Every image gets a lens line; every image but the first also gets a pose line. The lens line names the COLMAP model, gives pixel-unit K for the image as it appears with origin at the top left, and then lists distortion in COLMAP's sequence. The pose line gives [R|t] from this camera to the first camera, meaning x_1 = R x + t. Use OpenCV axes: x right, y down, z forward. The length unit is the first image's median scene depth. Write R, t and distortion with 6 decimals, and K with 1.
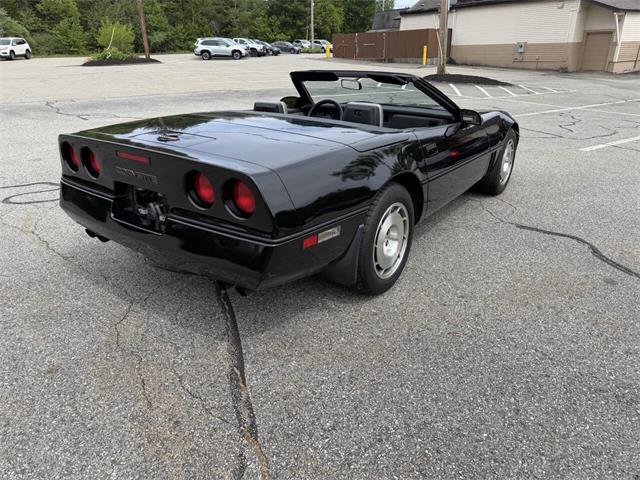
lens RADIAL K [[445.3, 0, 320.0], [0, 445.3, 240.0], [0, 0, 1]] dist [0.020233, -0.020015]
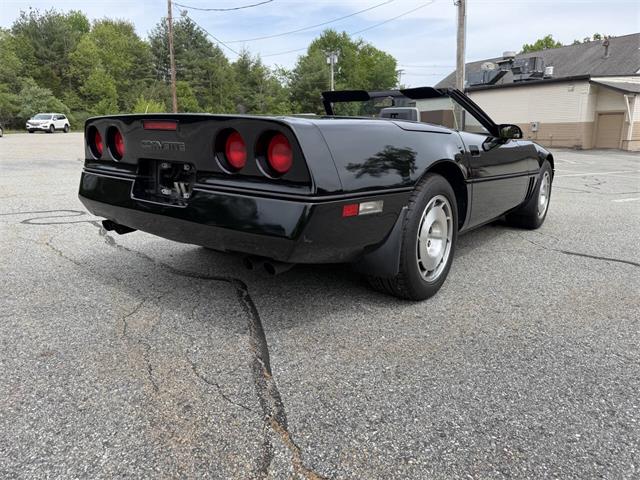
lens RADIAL K [[445.3, 0, 320.0], [0, 445.3, 240.0], [0, 0, 1]] dist [0.020233, -0.020015]
pose [[0.999159, 0.022269, -0.034441, -0.044585], [-0.027808, 0.985090, -0.169777, 0.181707], [0.030147, 0.170592, 0.984880, 0.118771]]
